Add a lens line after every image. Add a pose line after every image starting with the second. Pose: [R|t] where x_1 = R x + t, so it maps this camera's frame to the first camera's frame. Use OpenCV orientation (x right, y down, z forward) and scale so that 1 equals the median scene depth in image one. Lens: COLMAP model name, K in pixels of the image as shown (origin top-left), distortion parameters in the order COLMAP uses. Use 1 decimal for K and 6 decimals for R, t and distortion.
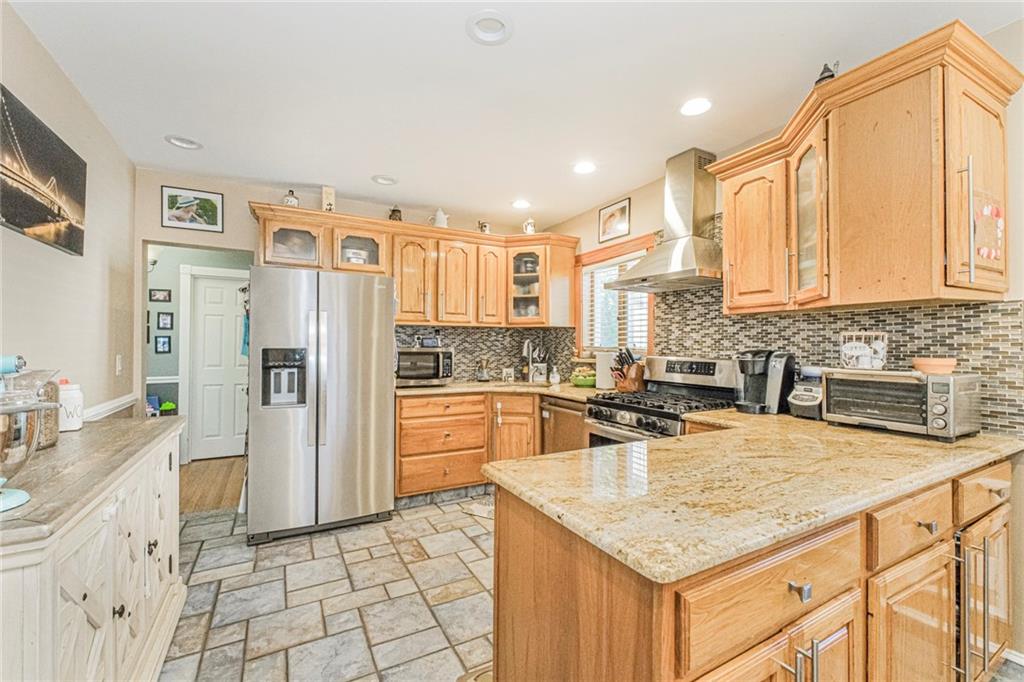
lens RADIAL K [[431.6, 0, 512.0], [0, 431.6, 341.0], [0, 0, 1]] dist [-0.000049, 0.000095]
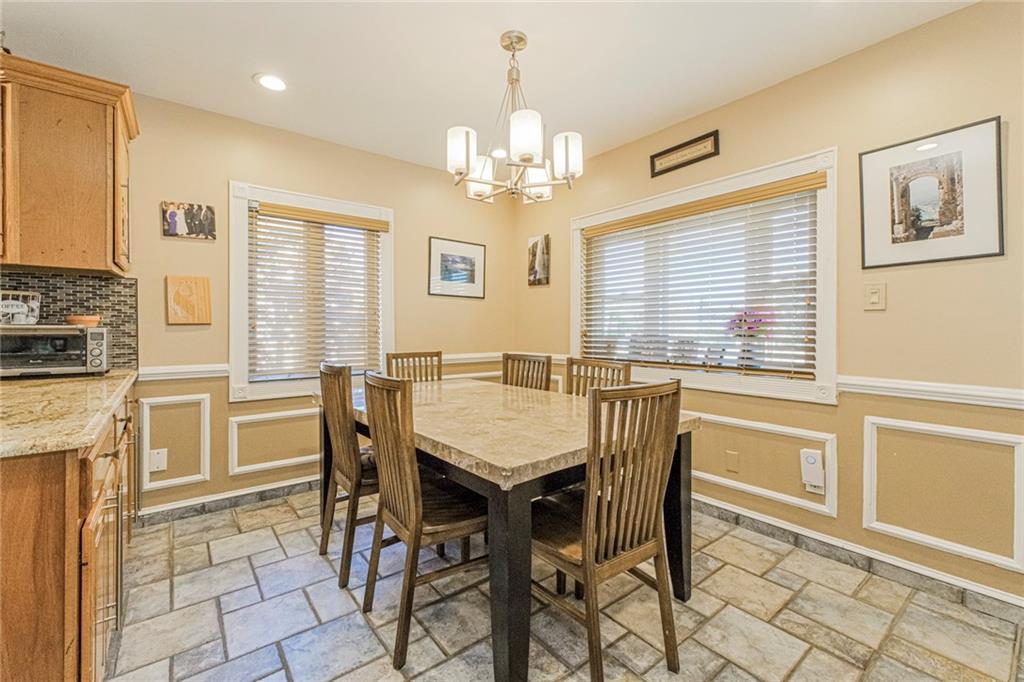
lens RADIAL K [[426.6, 0, 510.3], [0, 426.6, 329.8], [0, 0, 1]] dist [0.000383, 0.000119]
pose [[-0.165003, -0.008994, 0.986252, -0.279828], [-0.013949, 0.999880, 0.006784, 0.030965], [-0.986194, -0.012638, -0.165108, -0.031115]]
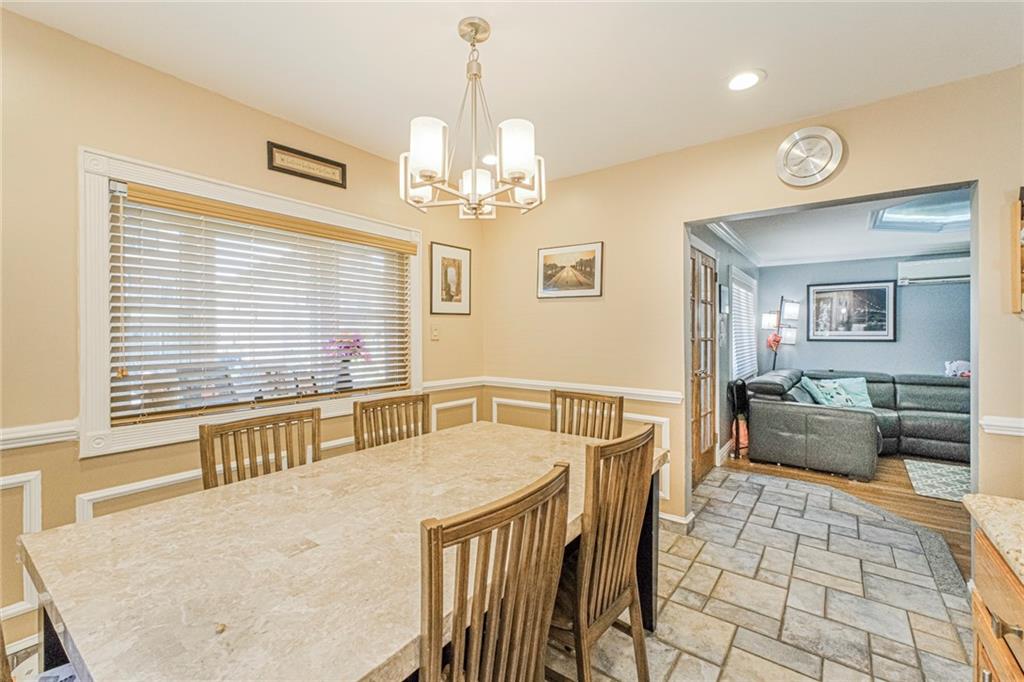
lens RADIAL K [[433.4, 0, 520.7], [0, 433.4, 339.3], [0, 0, 1]] dist [0.001193, 0.000430]
pose [[-0.907365, 0.004035, -0.420324, 0.528301], [0.000960, 0.999971, 0.007528, -0.012359], [0.420343, 0.006427, -0.907343, 0.384653]]
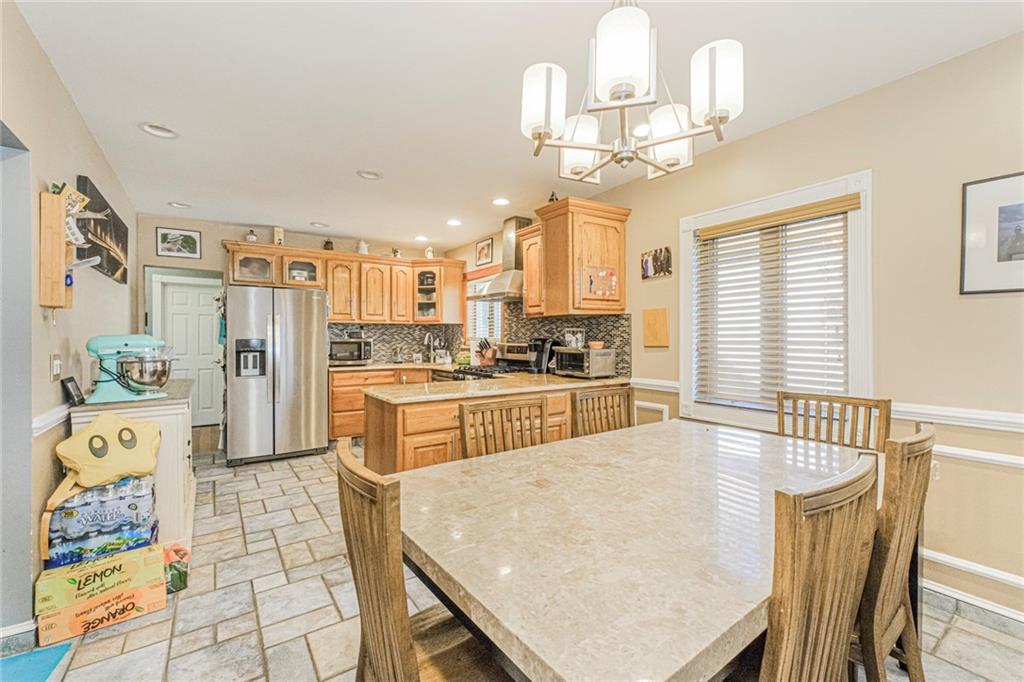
lens RADIAL K [[423.2, 0, 517.7], [0, 423.2, 339.6], [0, 0, 1]] dist [0.000967, -0.000035]
pose [[0.991863, -0.005637, 0.127184, 0.193922], [0.003819, 0.999887, 0.014533, -0.000077], [-0.127252, -0.013929, 0.991773, -0.535088]]
